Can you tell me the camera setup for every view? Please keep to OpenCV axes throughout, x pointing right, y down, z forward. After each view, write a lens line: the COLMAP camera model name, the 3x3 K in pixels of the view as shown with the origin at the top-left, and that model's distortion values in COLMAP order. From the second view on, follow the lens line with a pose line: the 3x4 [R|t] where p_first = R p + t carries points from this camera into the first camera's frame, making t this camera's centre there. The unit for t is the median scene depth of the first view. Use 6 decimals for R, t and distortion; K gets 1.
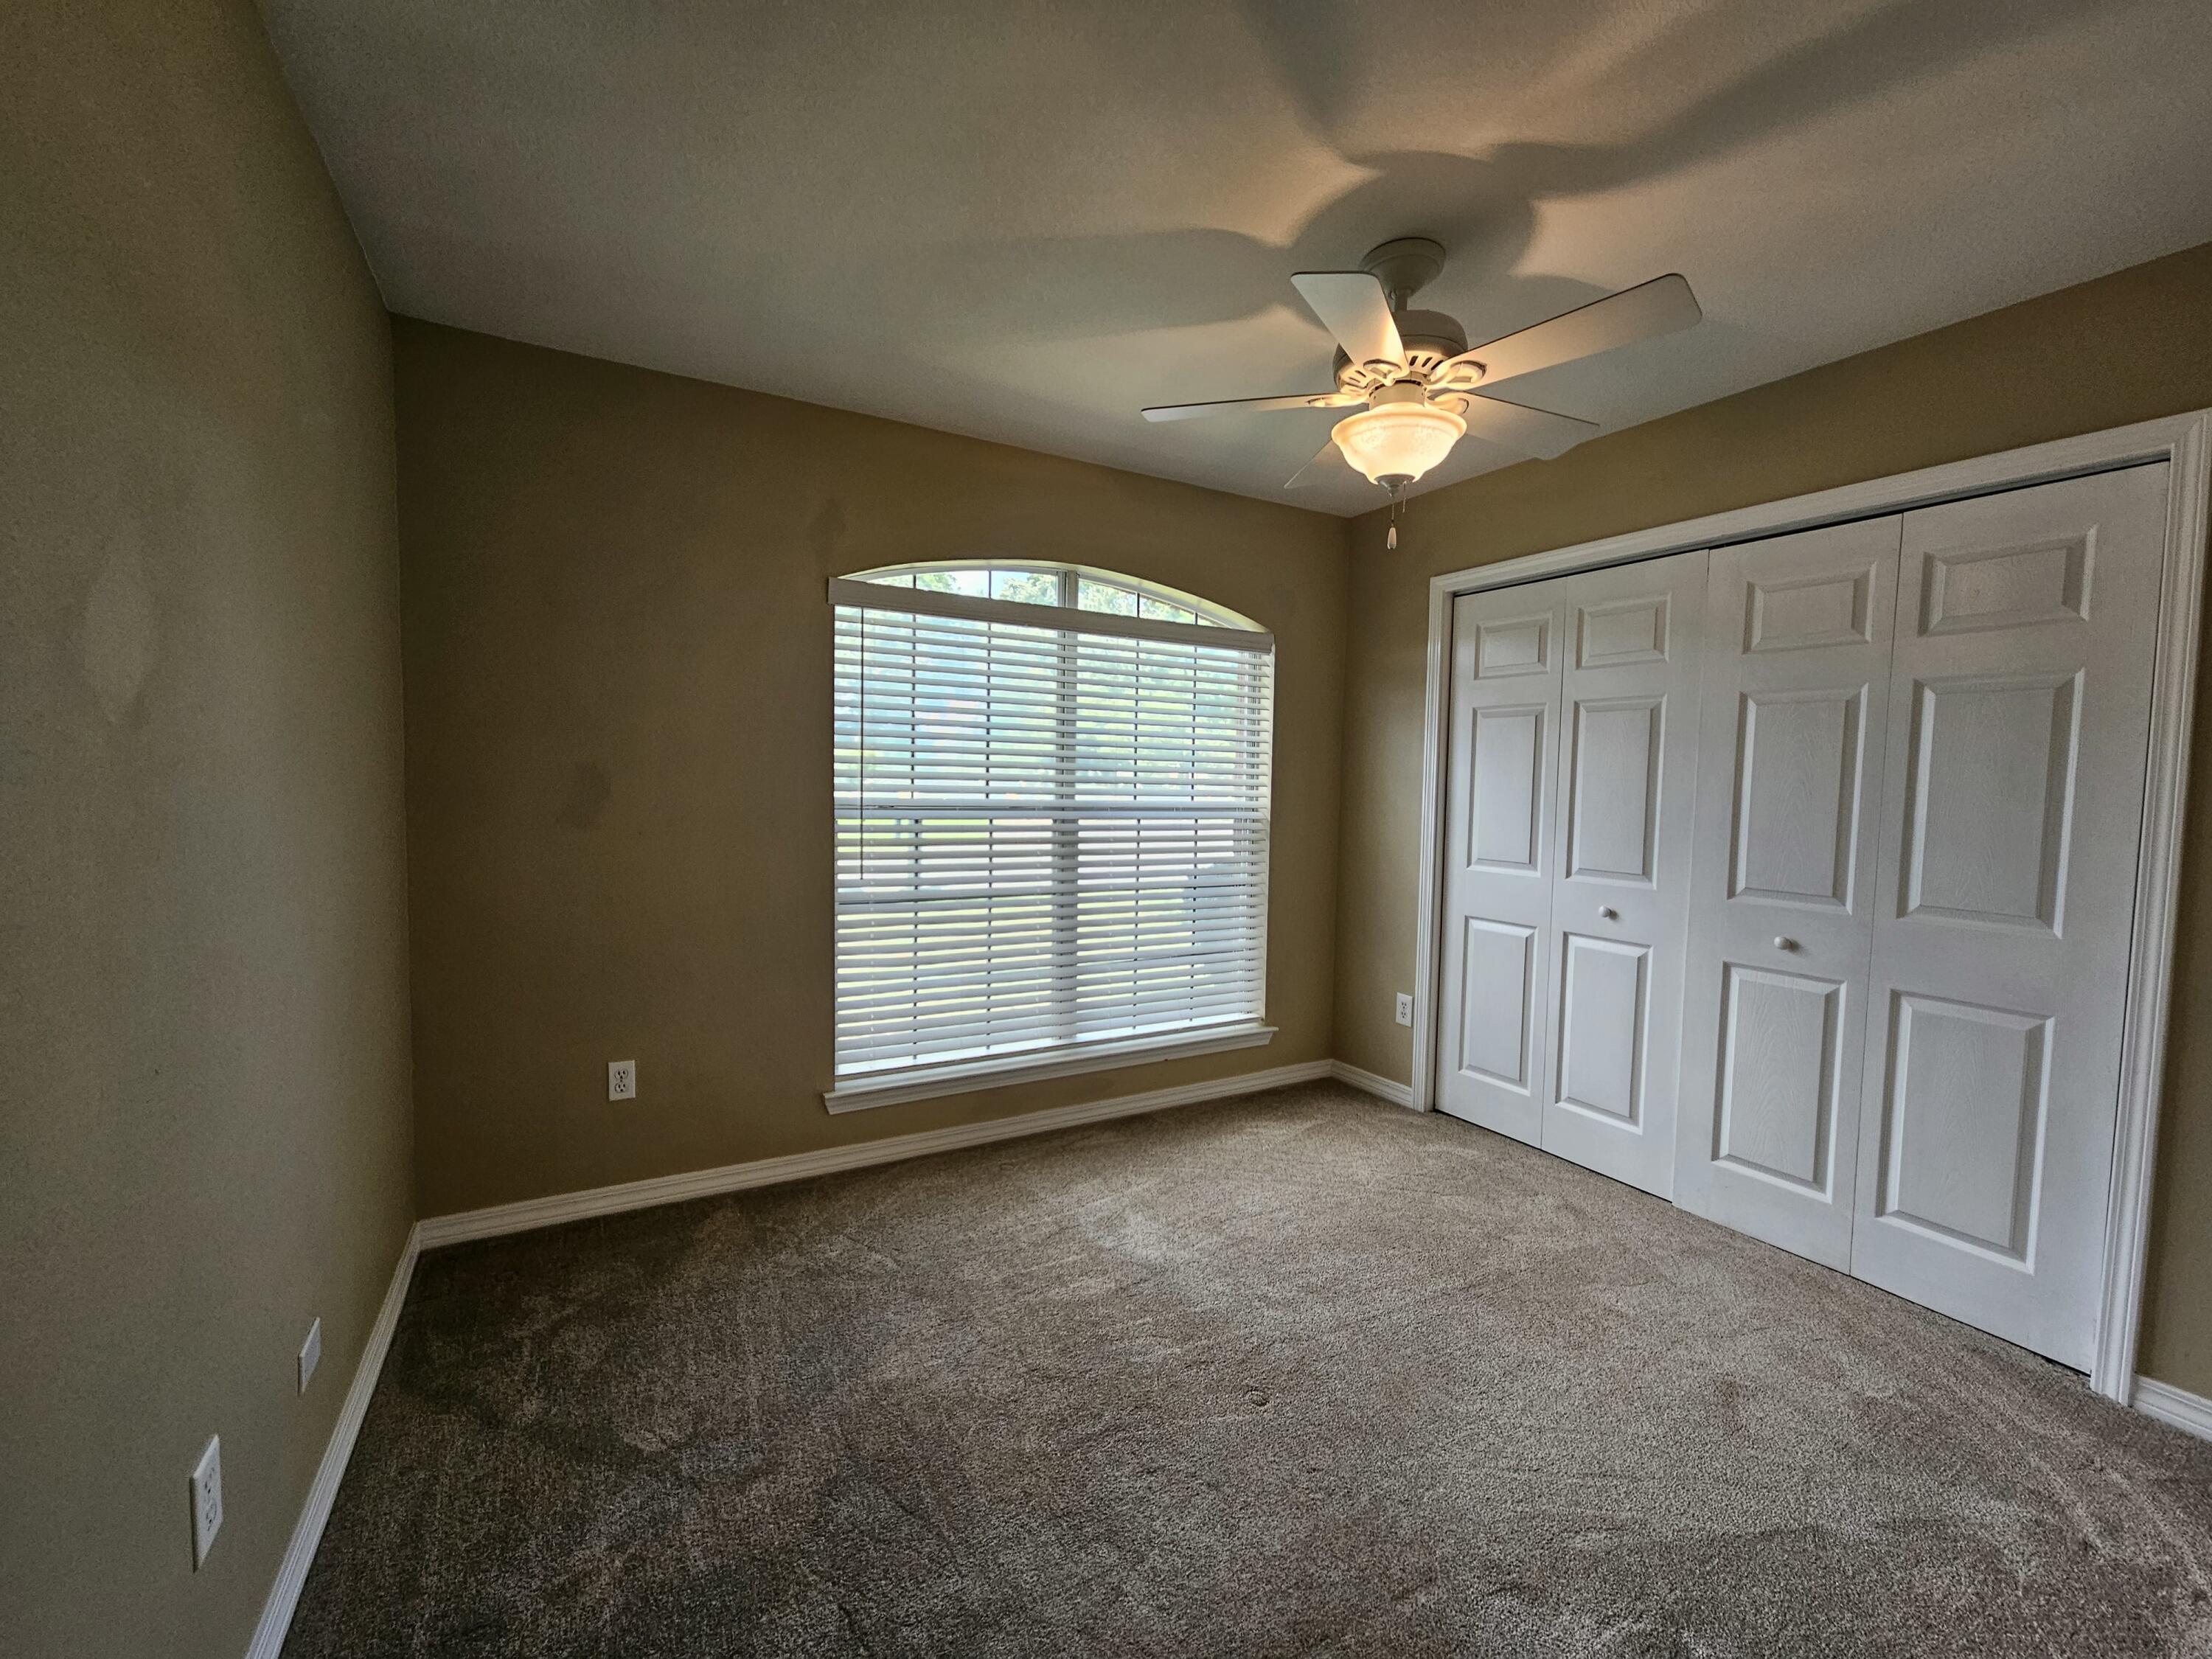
lens RADIAL K [[921.1, 0, 1106.0], [0, 921.1, 829.5], [0, 0, 1]] dist [0.000731, 0.000102]
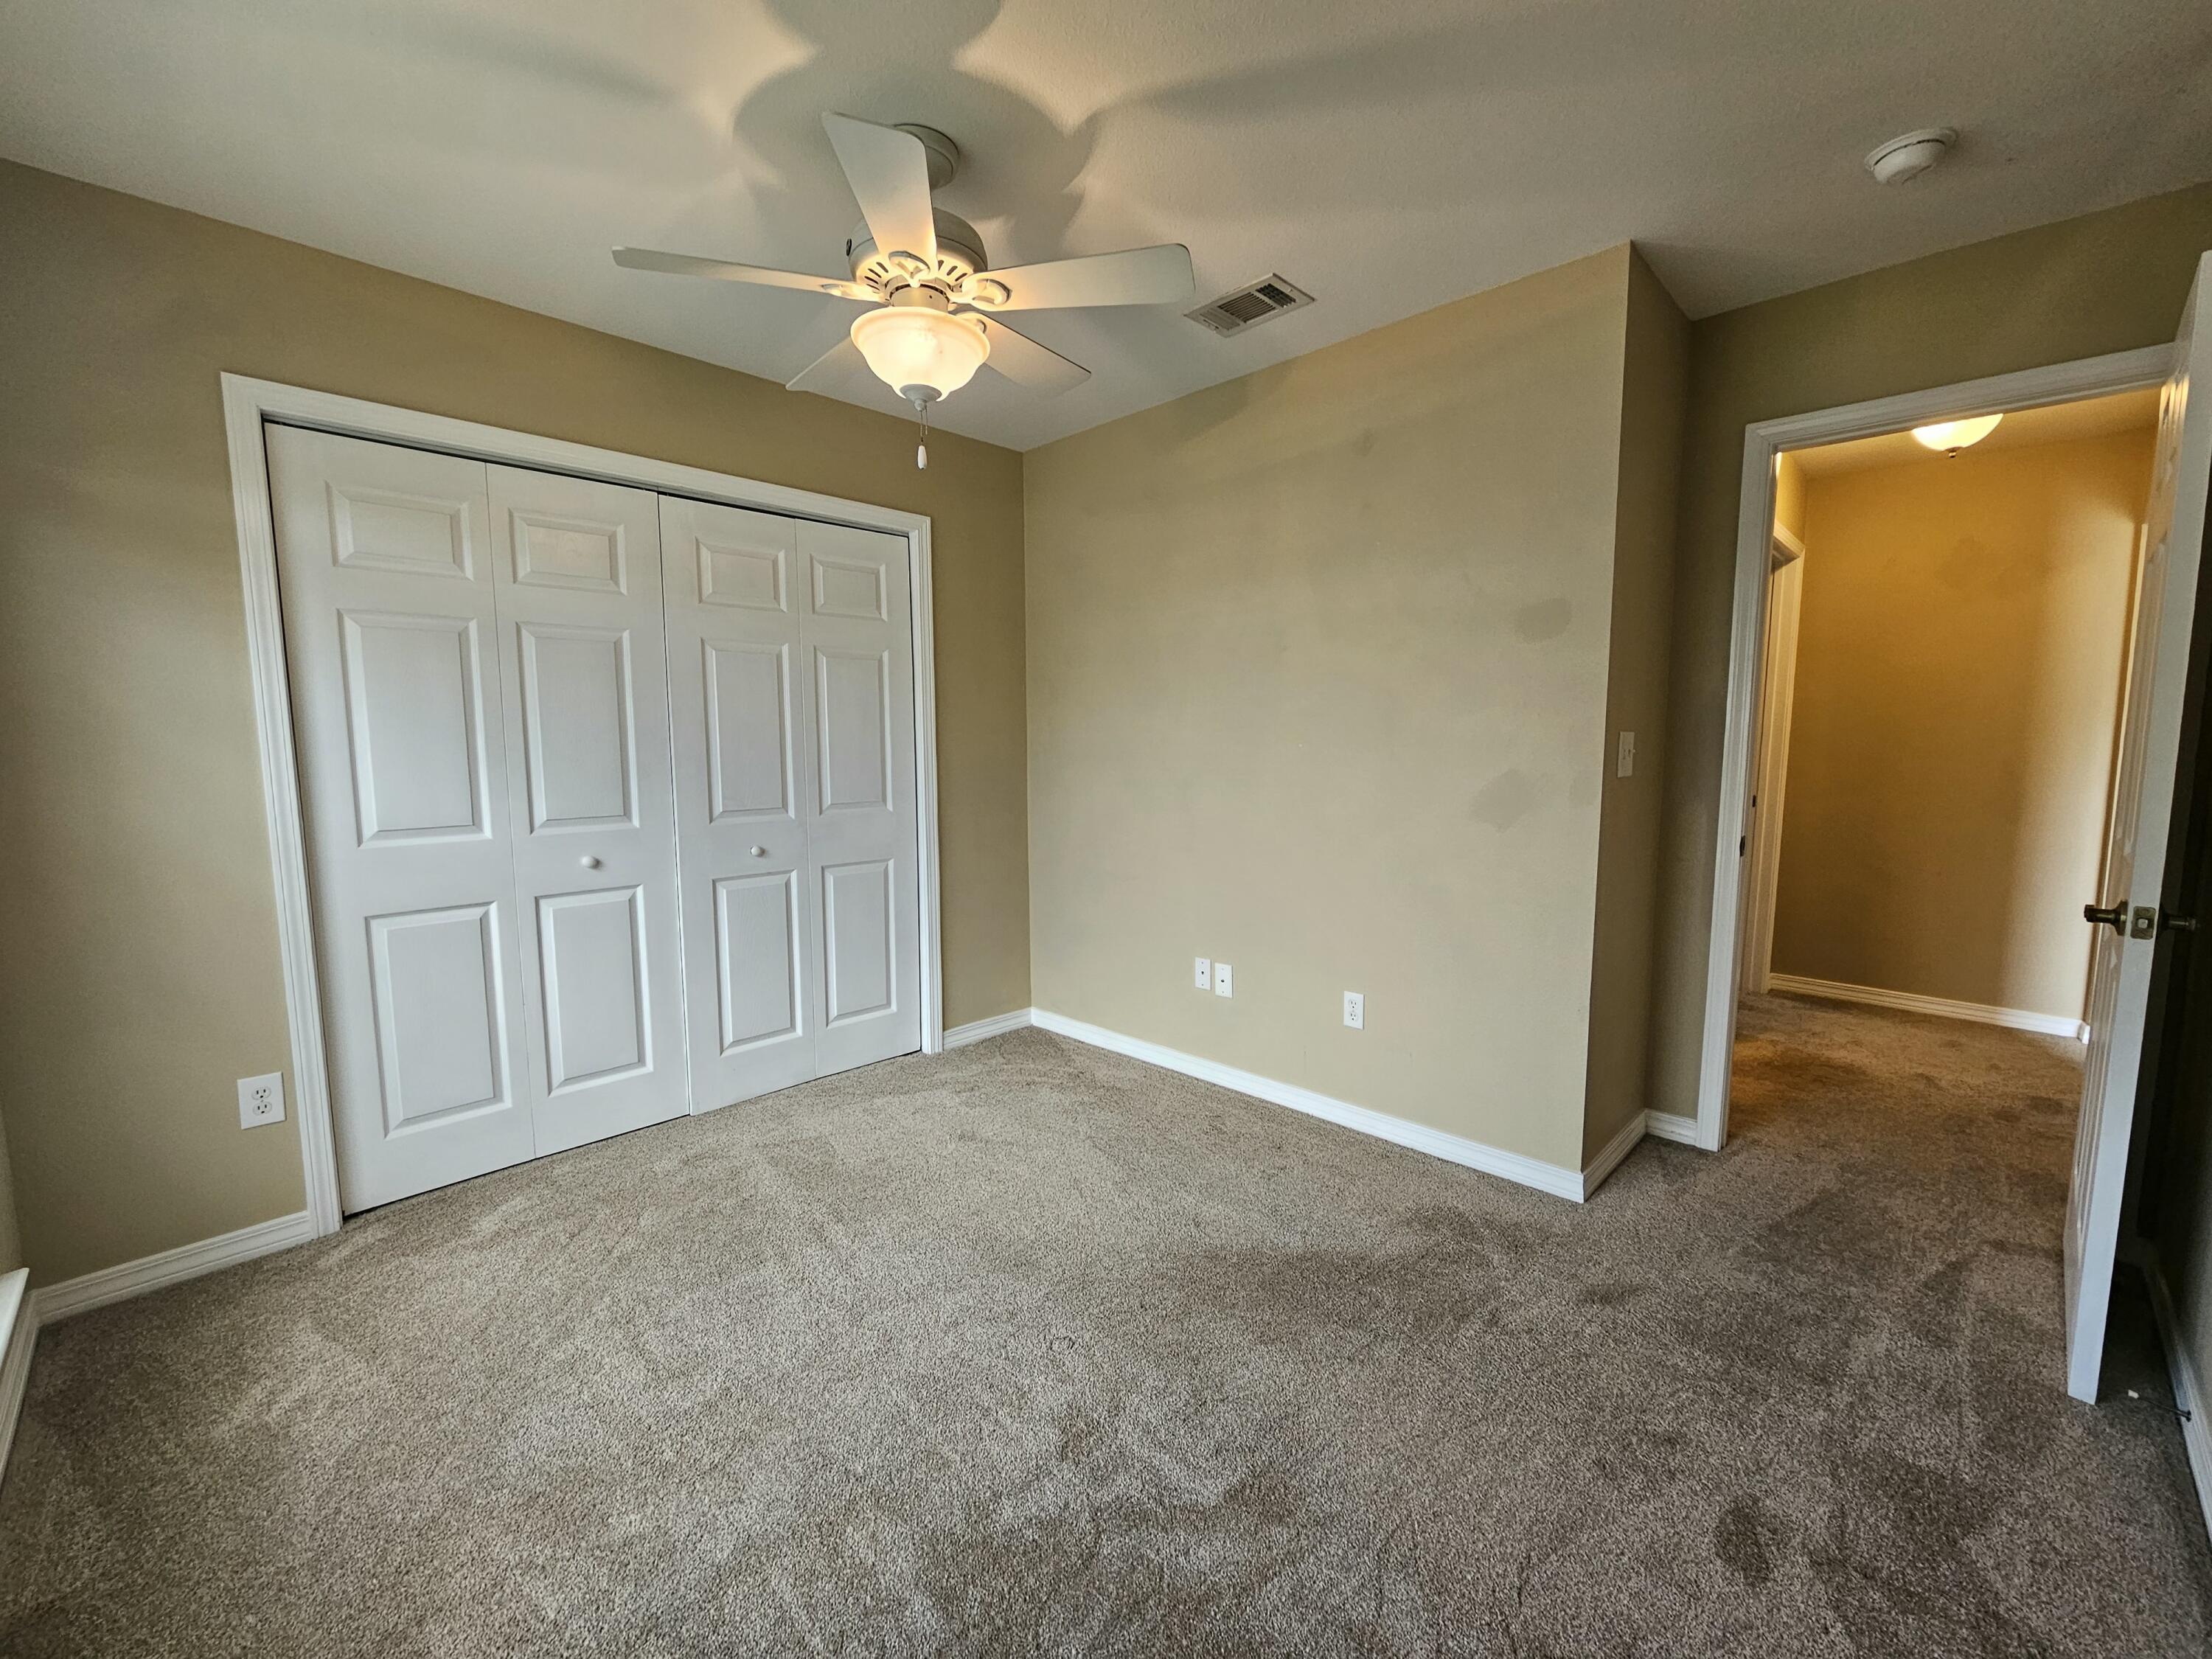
lens RADIAL K [[896.4, 0, 1106.0], [0, 896.4, 829.5], [0, 0, 1]] dist [-0.002091, -0.000421]
pose [[-0.276107, -0.121411, 0.953428, -0.482055], [0.051312, 0.988713, 0.140763, -0.044554], [-0.959756, 0.087788, -0.266760, 0.802412]]
